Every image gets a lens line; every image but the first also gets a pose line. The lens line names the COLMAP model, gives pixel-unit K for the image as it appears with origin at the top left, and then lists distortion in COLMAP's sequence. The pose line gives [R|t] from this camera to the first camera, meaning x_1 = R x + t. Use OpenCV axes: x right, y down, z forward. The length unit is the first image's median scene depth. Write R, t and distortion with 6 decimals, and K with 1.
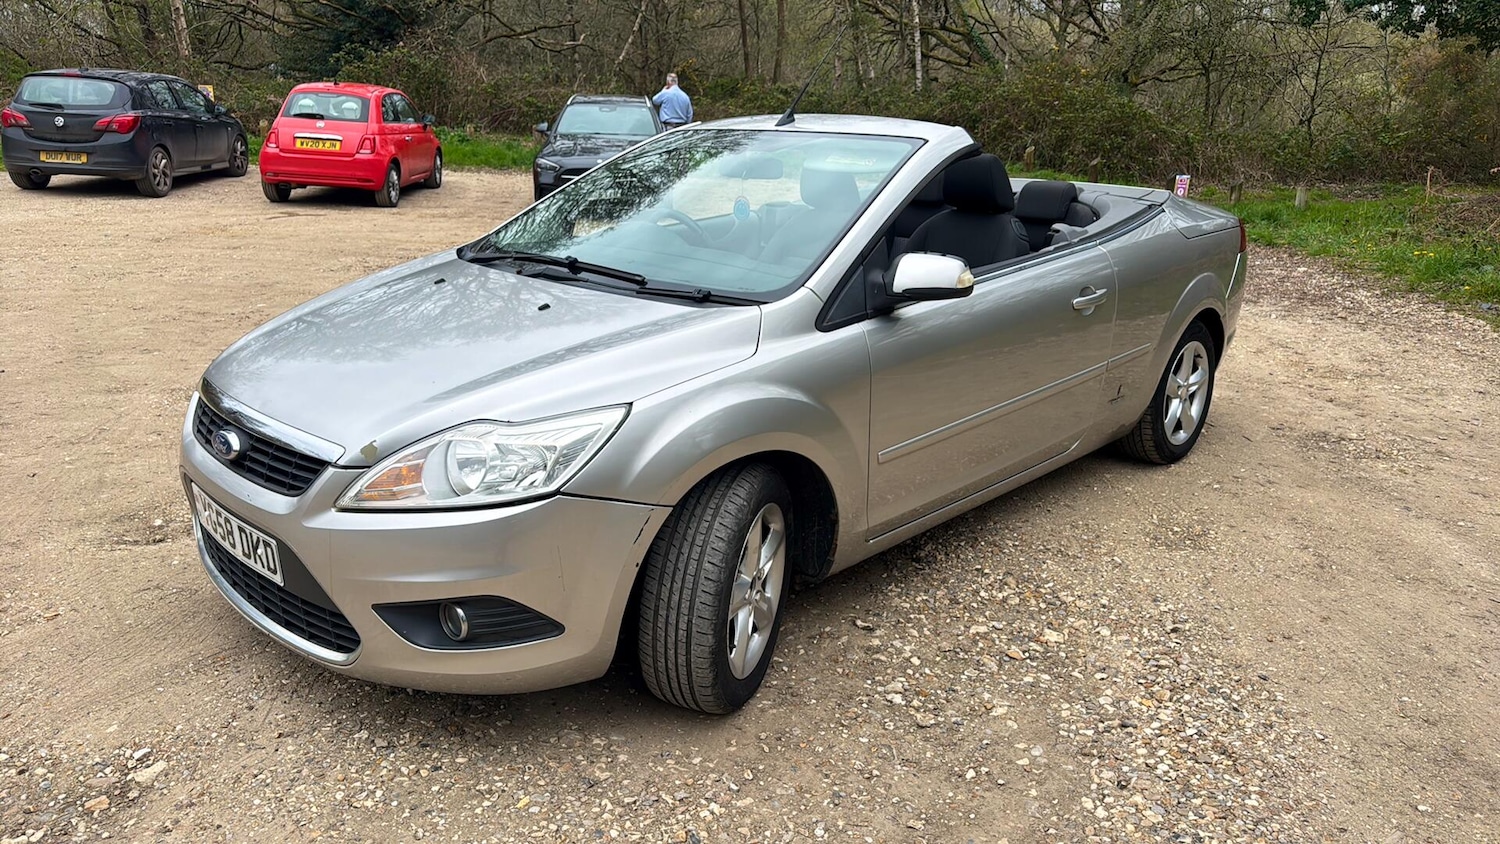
lens RADIAL K [[1019.0, 0, 750.0], [0, 1019.0, 422.0], [0, 0, 1]] dist [0.042817, -0.041087]
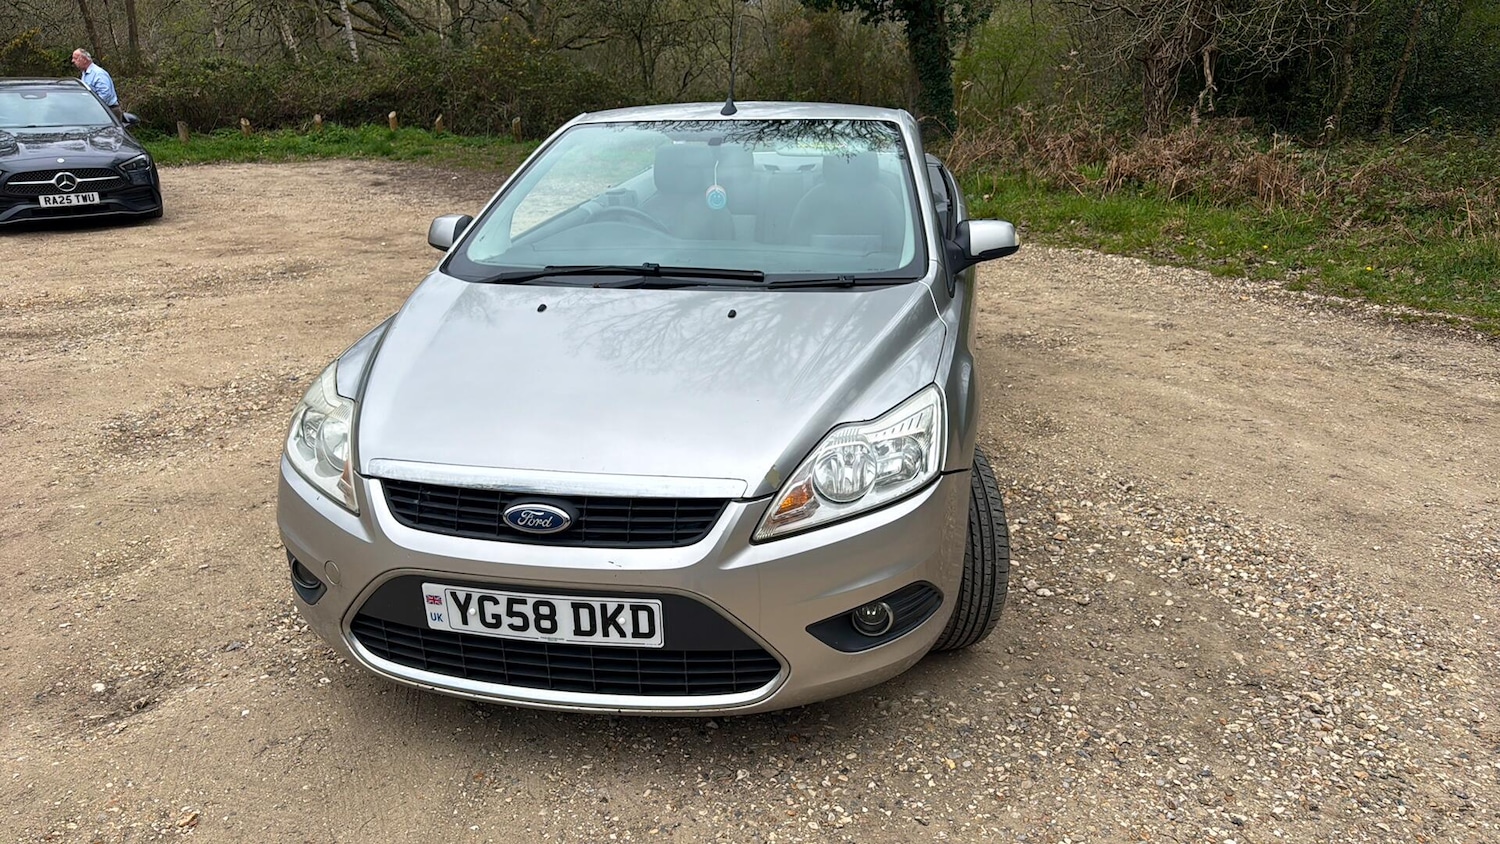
lens RADIAL K [[1045.8, 0, 750.4], [0, 1045.8, 389.0], [0, 0, 1]] dist [-0.002972, -0.000718]
pose [[0.835158, -0.183597, 0.518462, -0.443746], [0.185847, 0.981398, 0.048162, -0.052426], [-0.517660, 0.056132, 0.853743, 0.077239]]
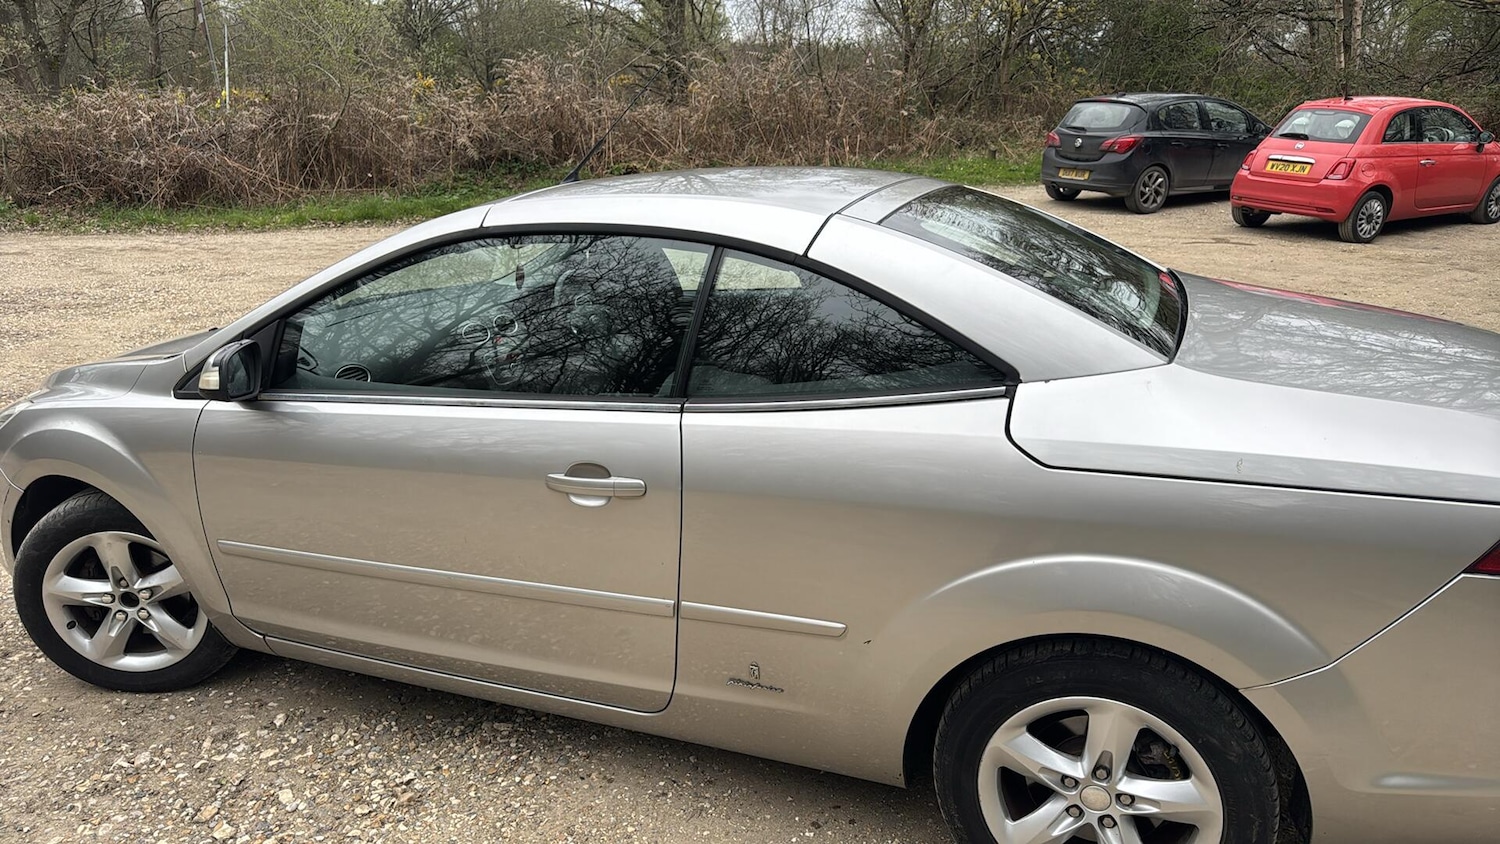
lens RADIAL K [[1019.0, 0, 750.0], [0, 1019.0, 422.0], [0, 0, 1]] dist [0.042817, -0.041087]
pose [[0.384332, 0.250408, -0.888586, 0.733832], [-0.255183, 0.953826, 0.158421, -0.225987], [0.887226, 0.165866, 0.430486, 0.647943]]
